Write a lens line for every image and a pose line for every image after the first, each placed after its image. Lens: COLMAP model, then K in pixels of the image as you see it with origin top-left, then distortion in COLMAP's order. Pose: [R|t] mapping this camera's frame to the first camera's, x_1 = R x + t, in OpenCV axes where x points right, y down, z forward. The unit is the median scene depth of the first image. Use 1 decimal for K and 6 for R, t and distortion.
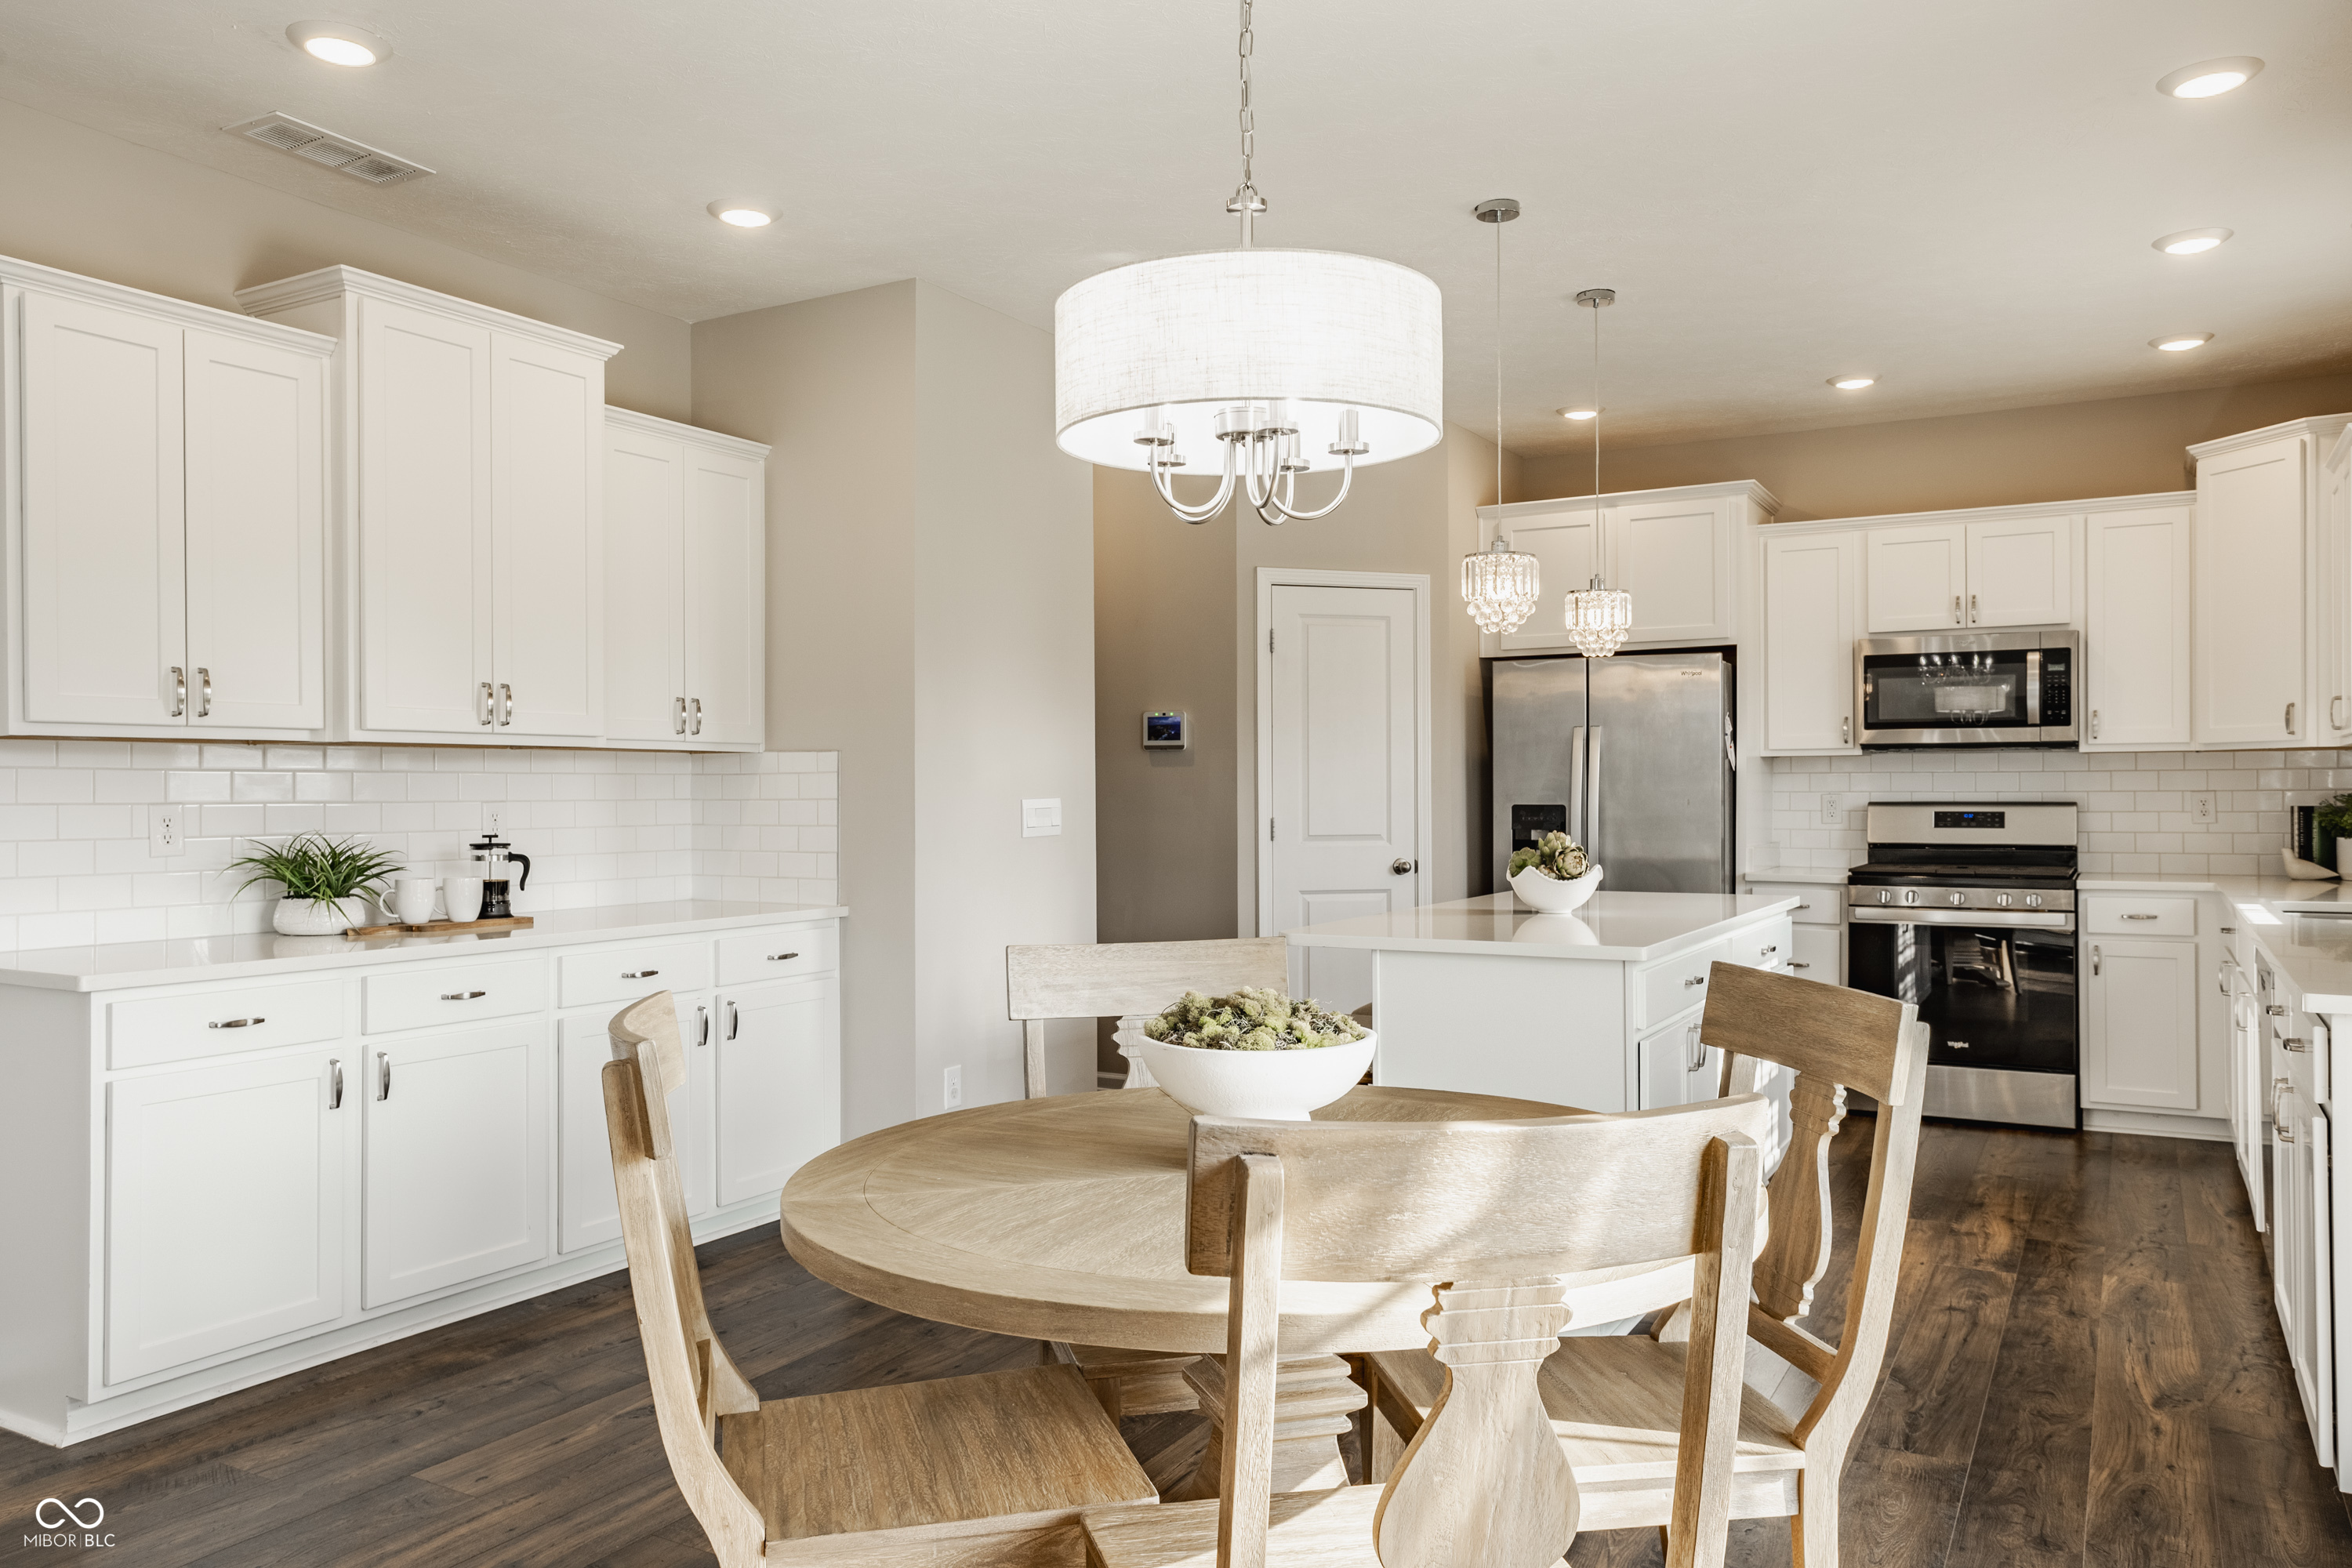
lens RADIAL K [[1732.3, 0, 1186.1], [0, 1732.3, 787.5], [0, 0, 1]] dist [-0.001298, 0.009923]
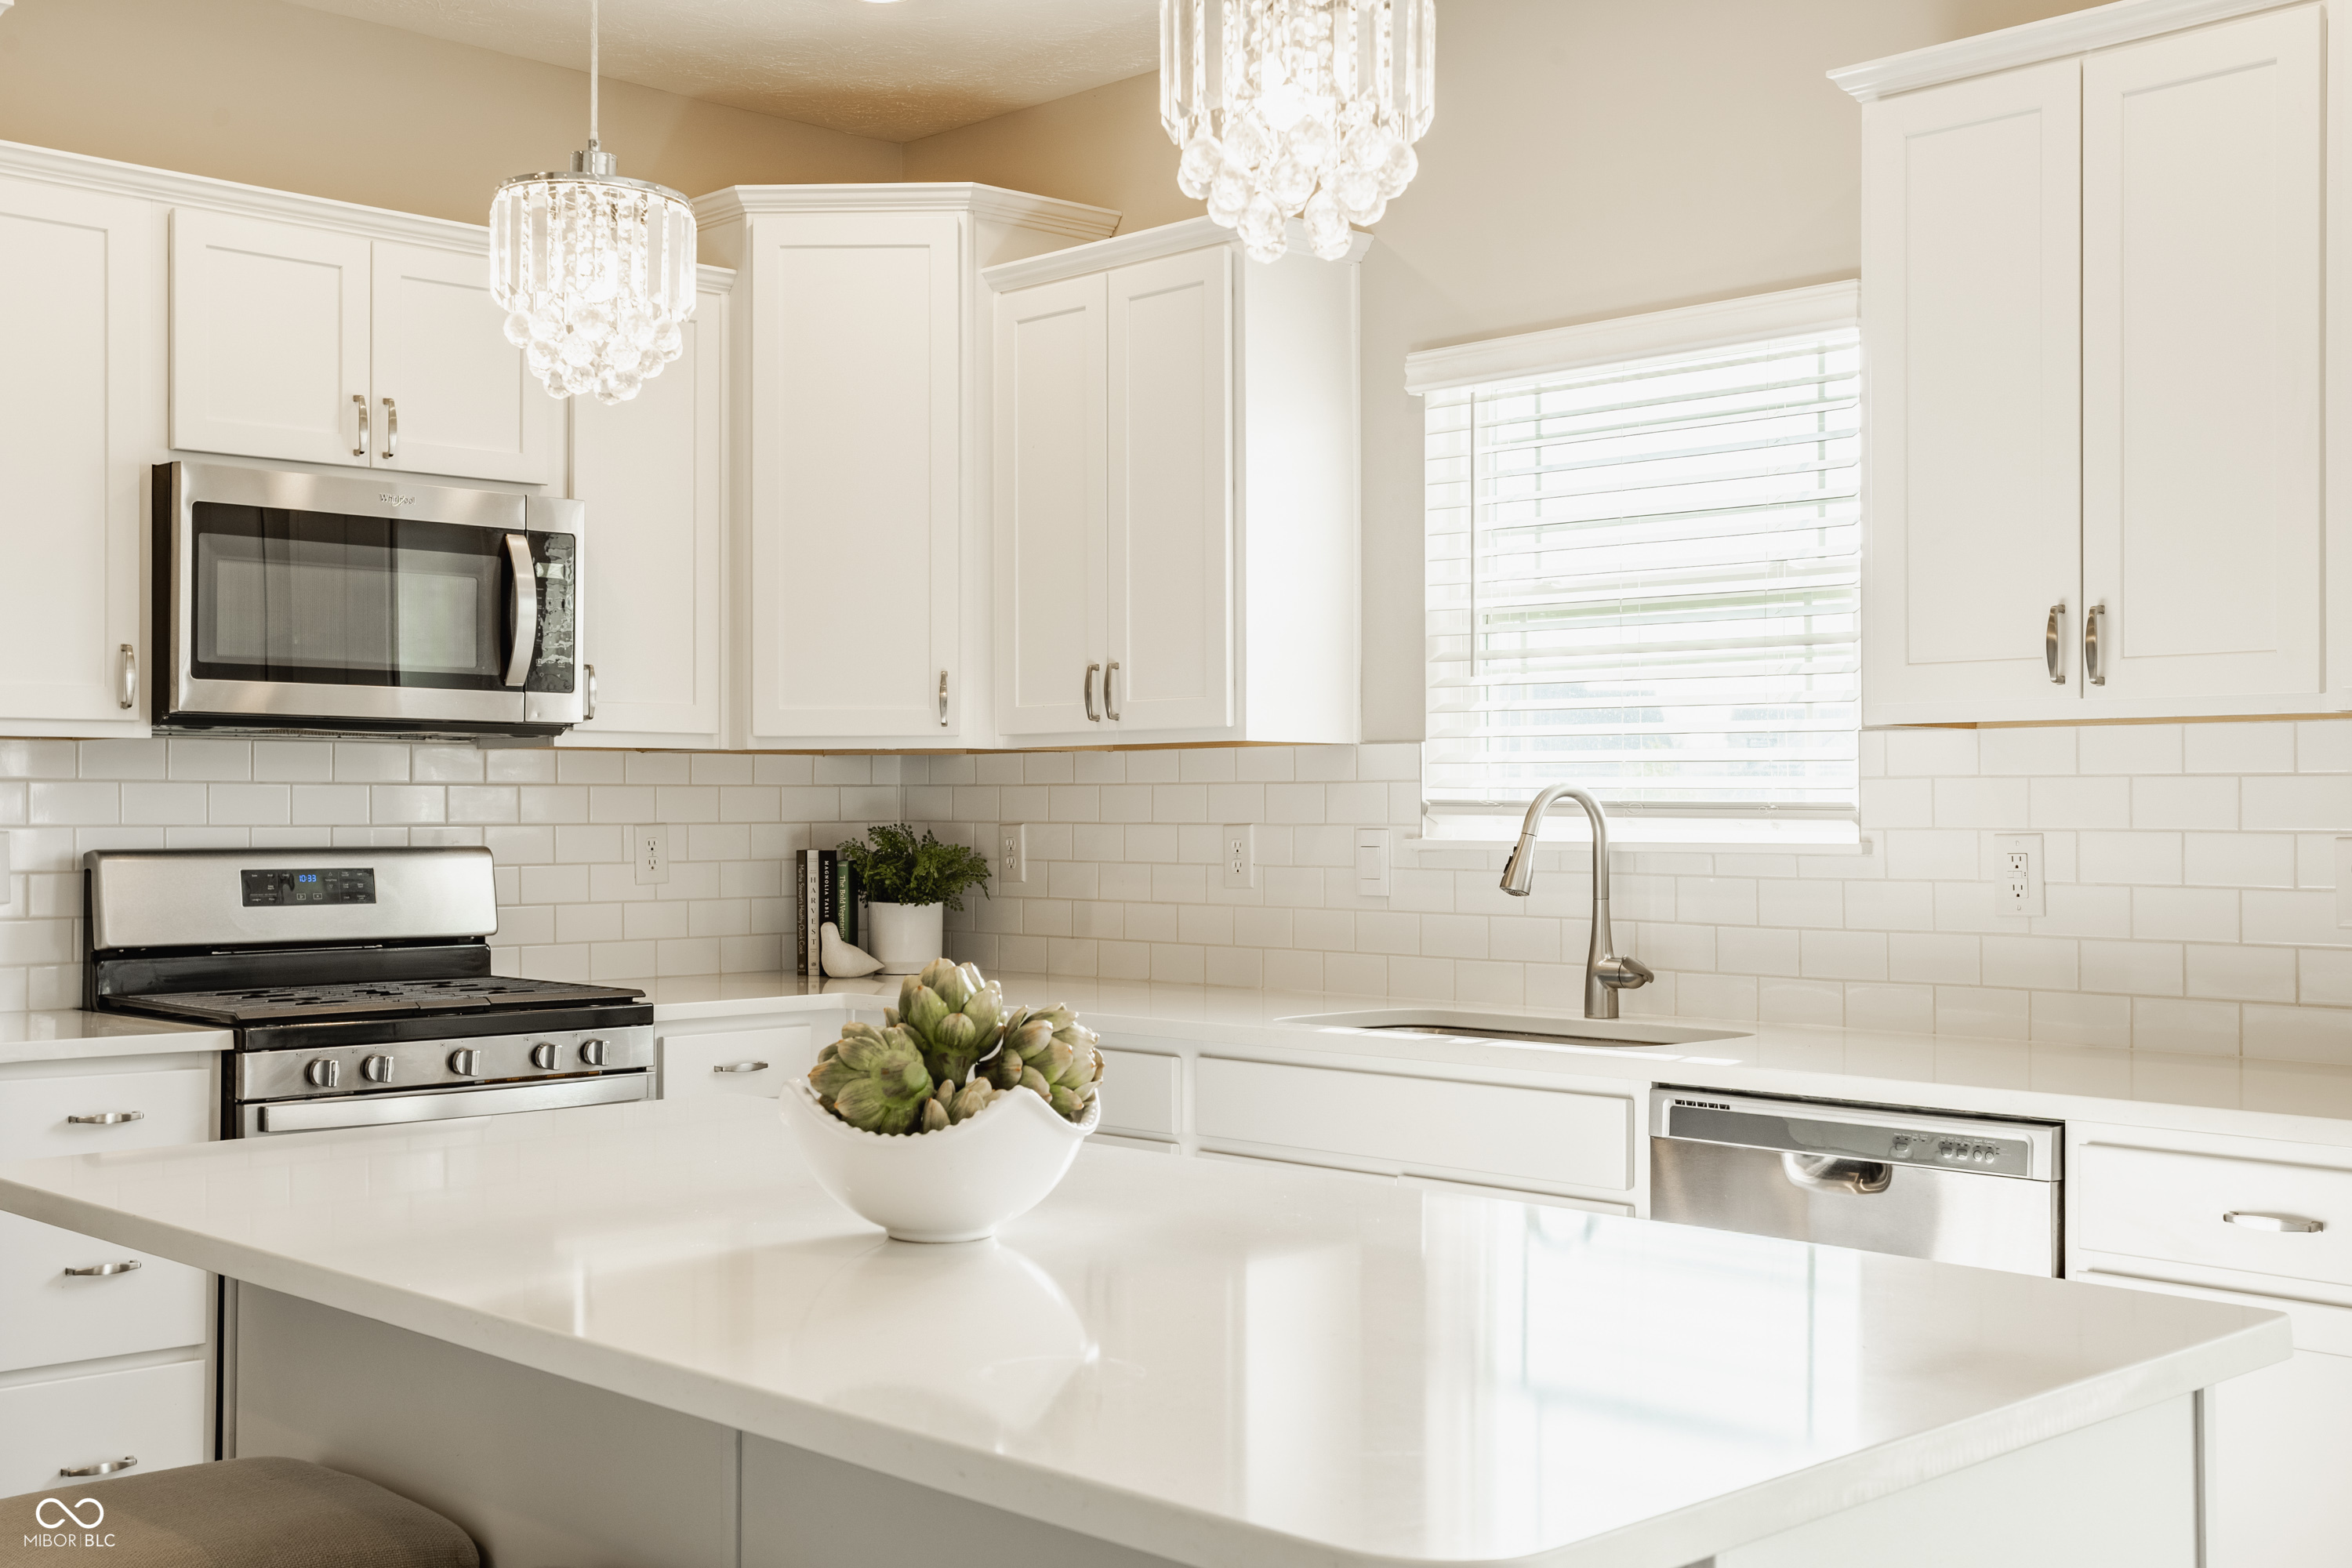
lens RADIAL K [[2630.7, 0, 1177.0], [0, 2630.7, 780.3], [0, 0, 1]] dist [0.059634, 0.000000]
pose [[0.289106, 0.015346, 0.957174, -0.160915], [-0.001906, 0.999879, -0.015455, 0.000859], [-0.957295, 0.002644, 0.289100, 0.601695]]
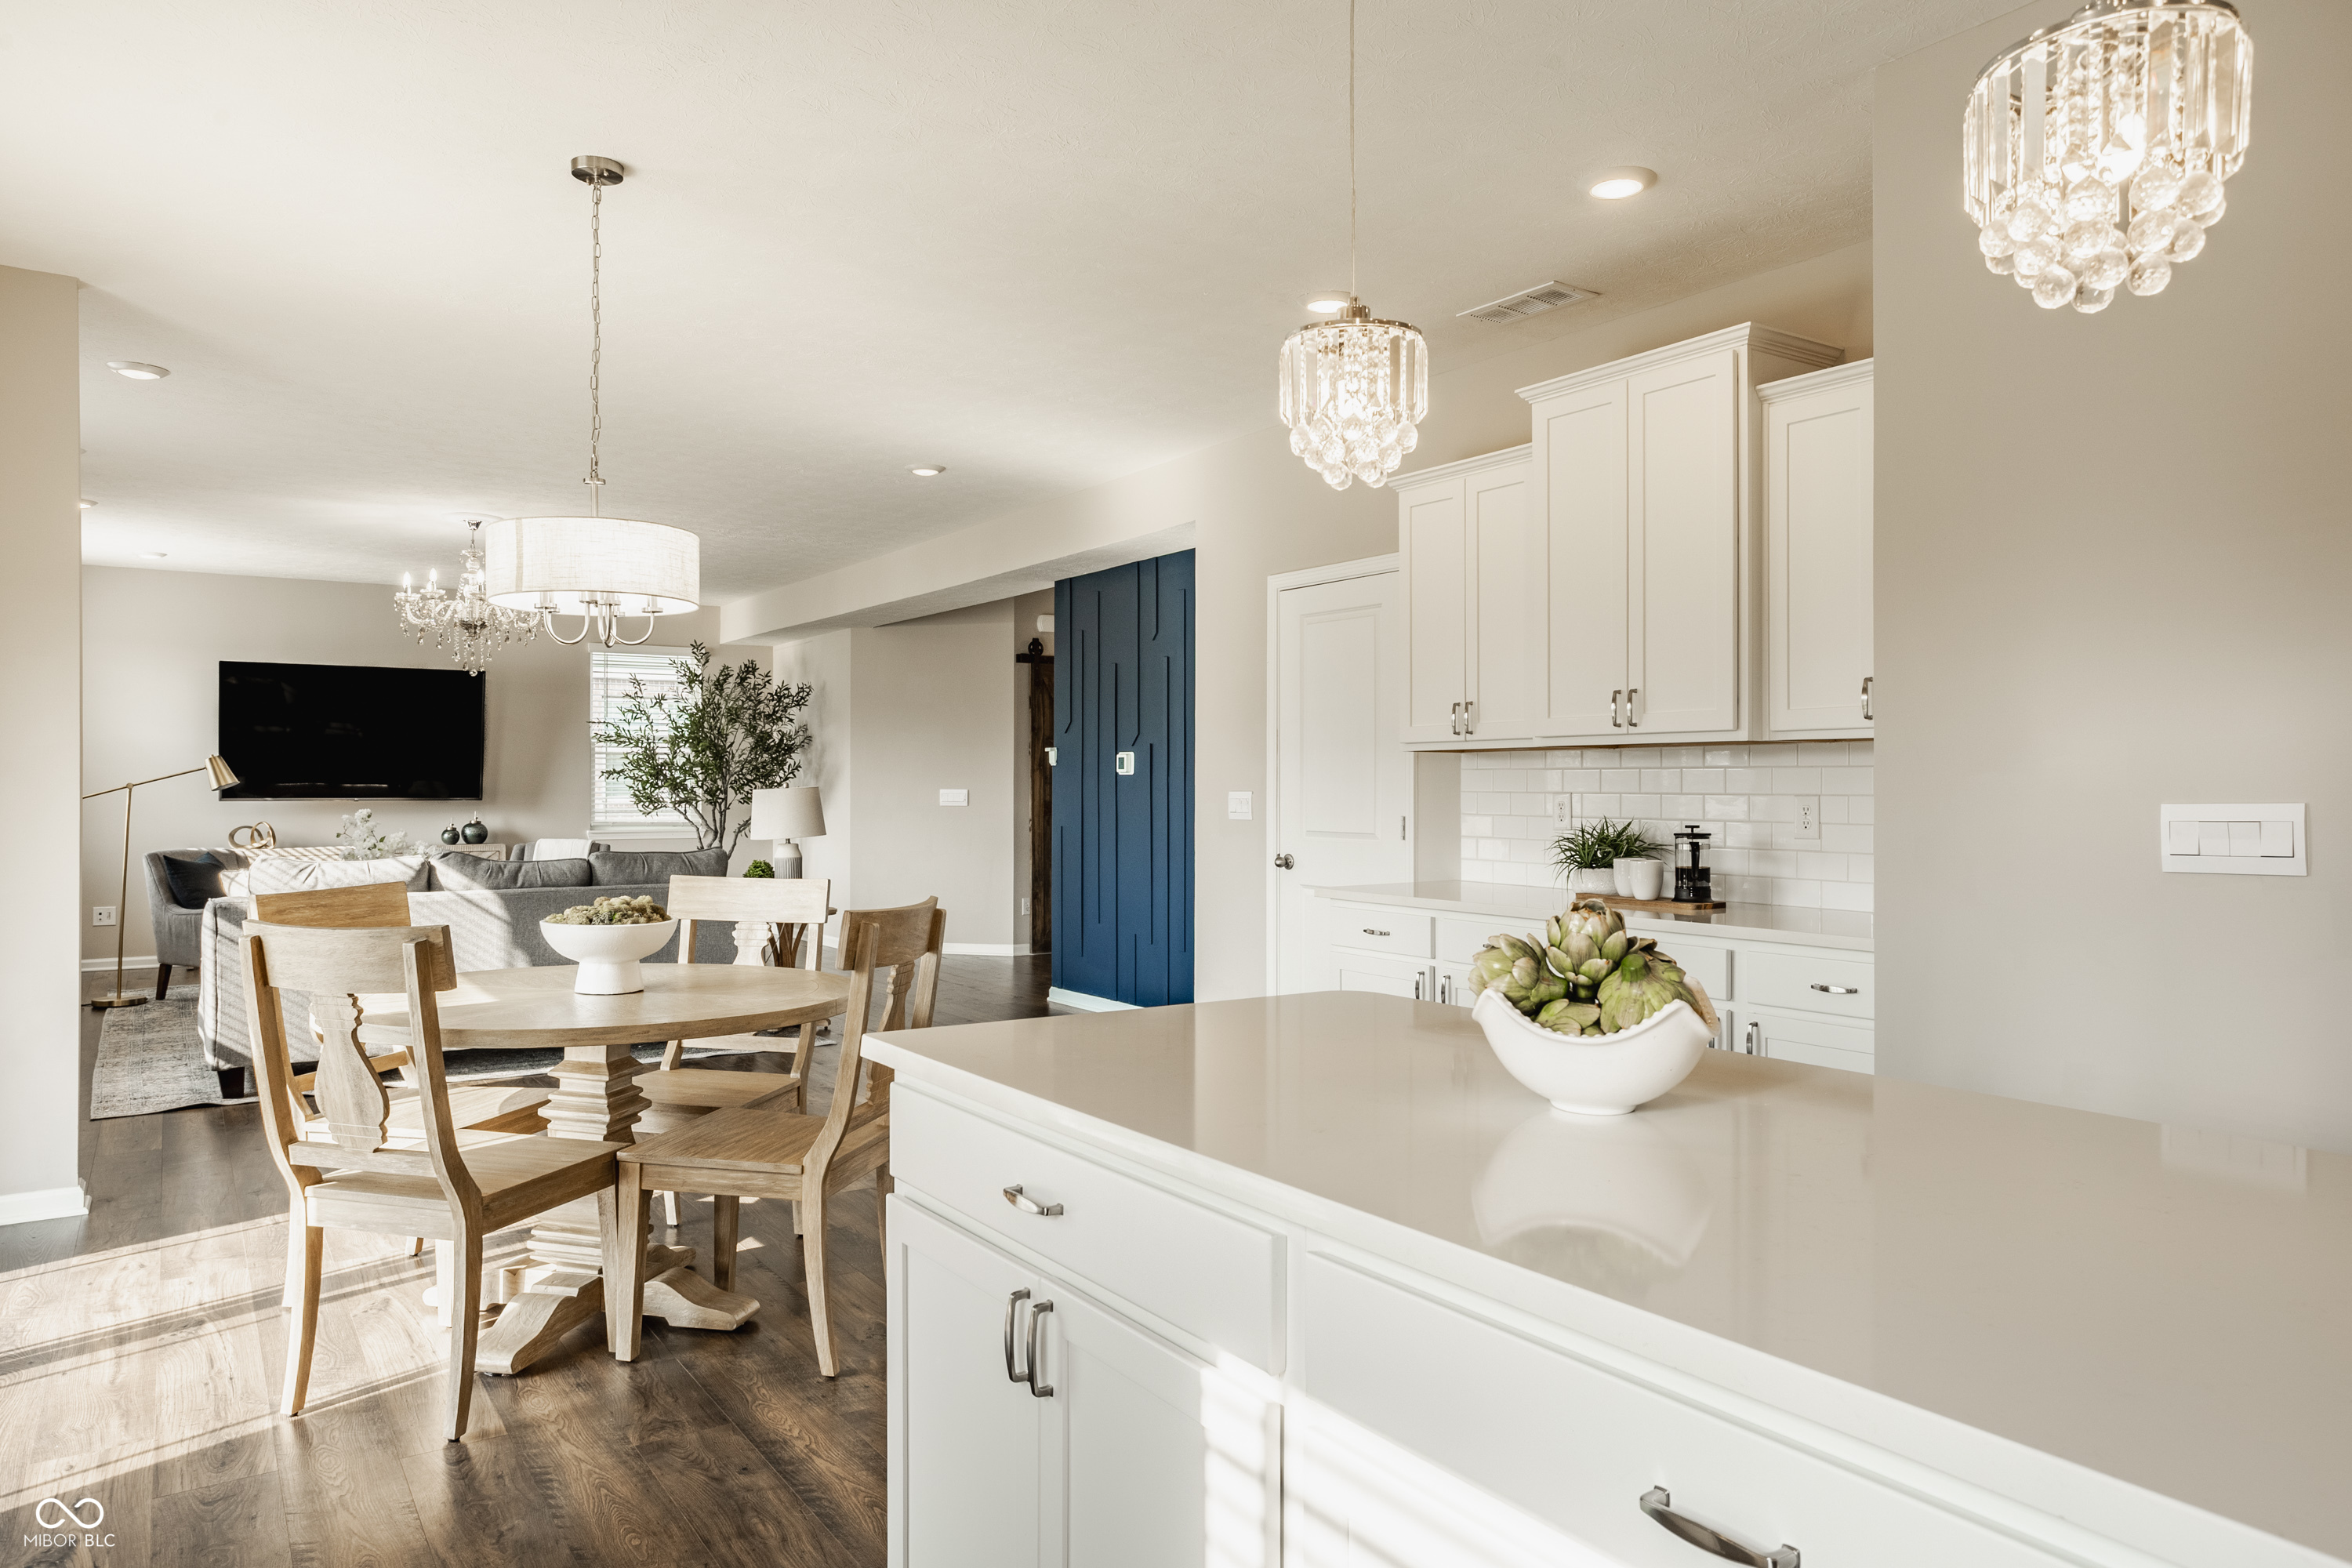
lens RADIAL K [[1513.1, 0, 1186.8], [0, 1513.1, 784.7], [0, 0, 1]] dist [-0.019009, 0.003030]
pose [[-0.436660, 0.005120, -0.899612, 0.408899], [0.003190, 0.999986, 0.004142, -0.001958], [0.899621, -0.001061, -0.436670, 0.779922]]
